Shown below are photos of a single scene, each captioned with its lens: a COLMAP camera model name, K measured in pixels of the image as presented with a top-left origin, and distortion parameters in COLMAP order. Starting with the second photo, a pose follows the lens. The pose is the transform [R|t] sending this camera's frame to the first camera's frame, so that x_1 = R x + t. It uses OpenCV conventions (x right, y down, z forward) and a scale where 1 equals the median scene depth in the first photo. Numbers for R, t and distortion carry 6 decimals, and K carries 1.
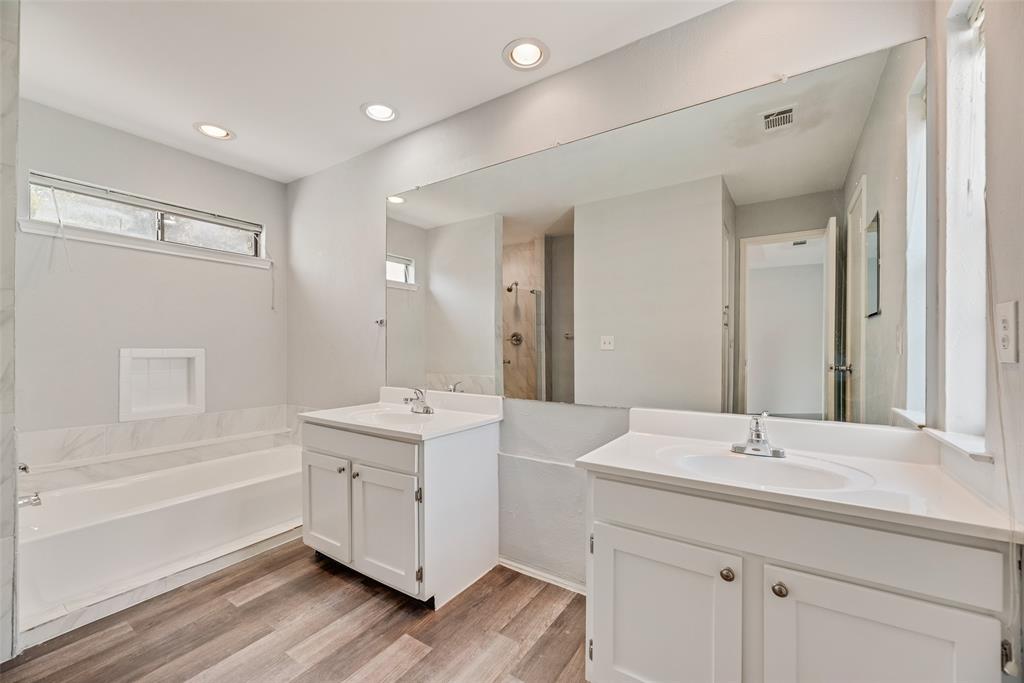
lens RADIAL K [[417.5, 0, 516.5], [0, 417.5, 345.3], [0, 0, 1]] dist [-0.000858, -0.000122]
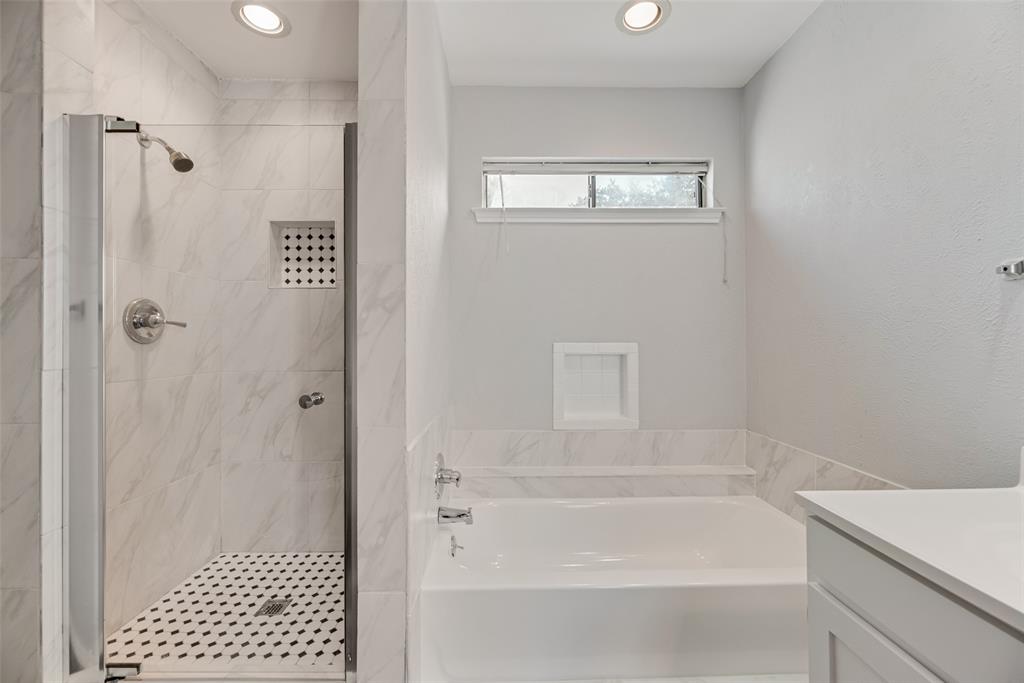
lens RADIAL K [[417.5, 0, 516.6], [0, 417.5, 339.2], [0, 0, 1]] dist [-0.000858, -0.000122]
pose [[0.562047, -0.007196, -0.827074, -0.257956], [0.006901, 0.999968, -0.004010, 0.002956], [0.827077, -0.003454, 0.562079, 0.410390]]
